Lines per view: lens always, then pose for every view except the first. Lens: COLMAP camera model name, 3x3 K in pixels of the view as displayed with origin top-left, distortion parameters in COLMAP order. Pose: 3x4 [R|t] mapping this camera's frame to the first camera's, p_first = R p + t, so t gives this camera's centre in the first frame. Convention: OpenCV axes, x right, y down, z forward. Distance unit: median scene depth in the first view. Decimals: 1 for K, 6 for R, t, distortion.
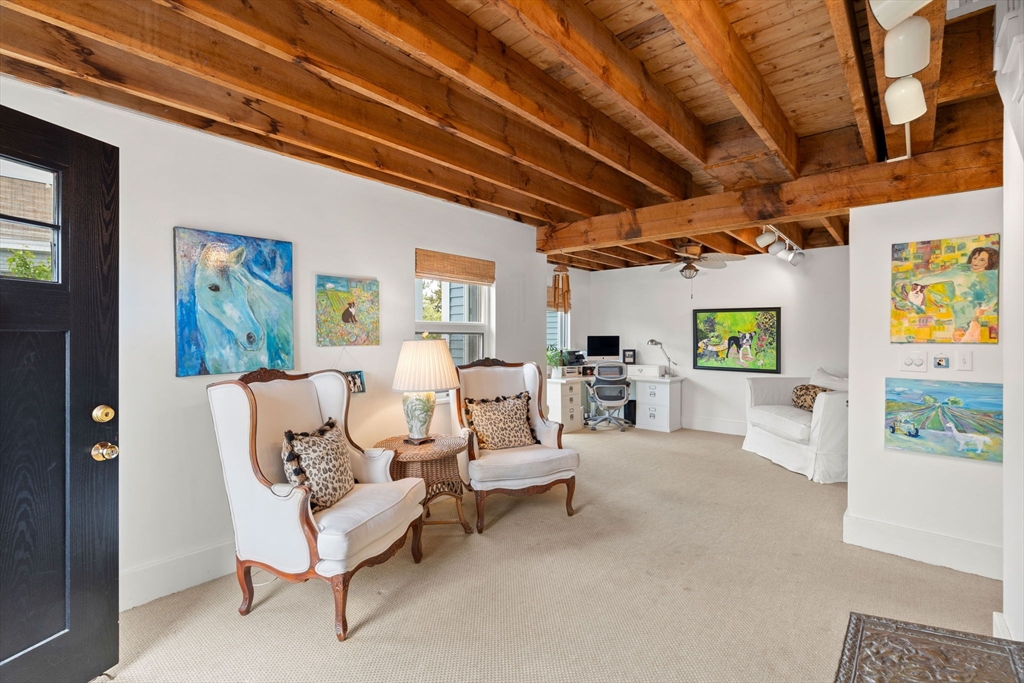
lens RADIAL K [[464.8, 0, 510.7], [0, 464.8, 337.4], [0, 0, 1]] dist [0.000416, 0.000380]
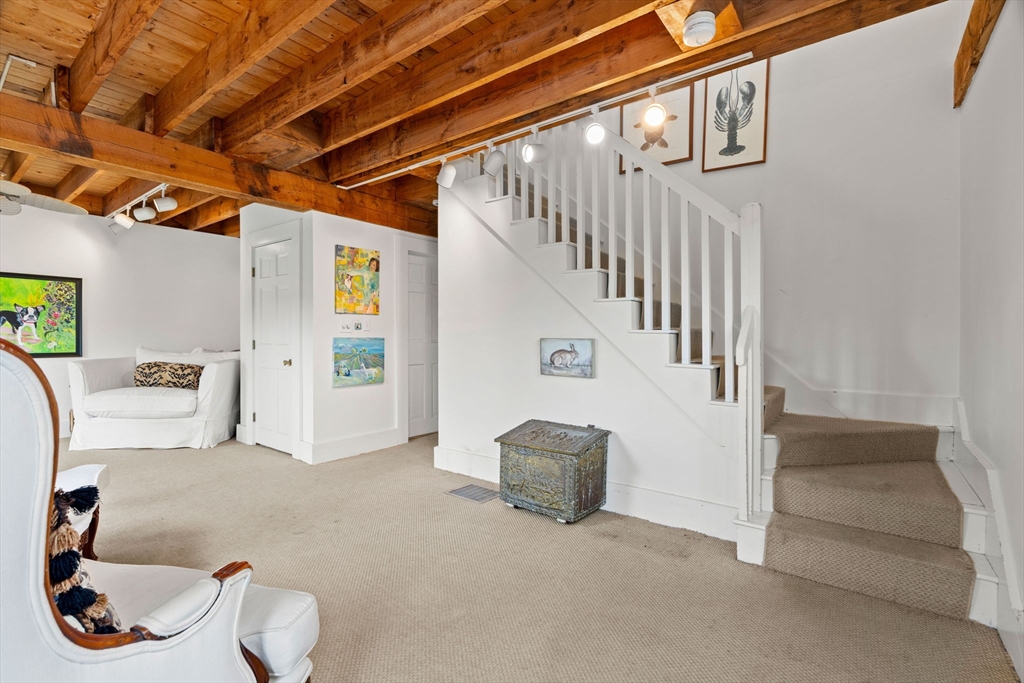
lens RADIAL K [[464.8, 0, 510.3], [0, 464.8, 337.4], [0, 0, 1]] dist [0.000416, 0.000380]
pose [[-0.058090, -0.009950, 0.998262, -0.658383], [0.001717, 0.999948, 0.010066, 0.074372], [-0.998310, 0.002298, -0.058070, 0.556762]]
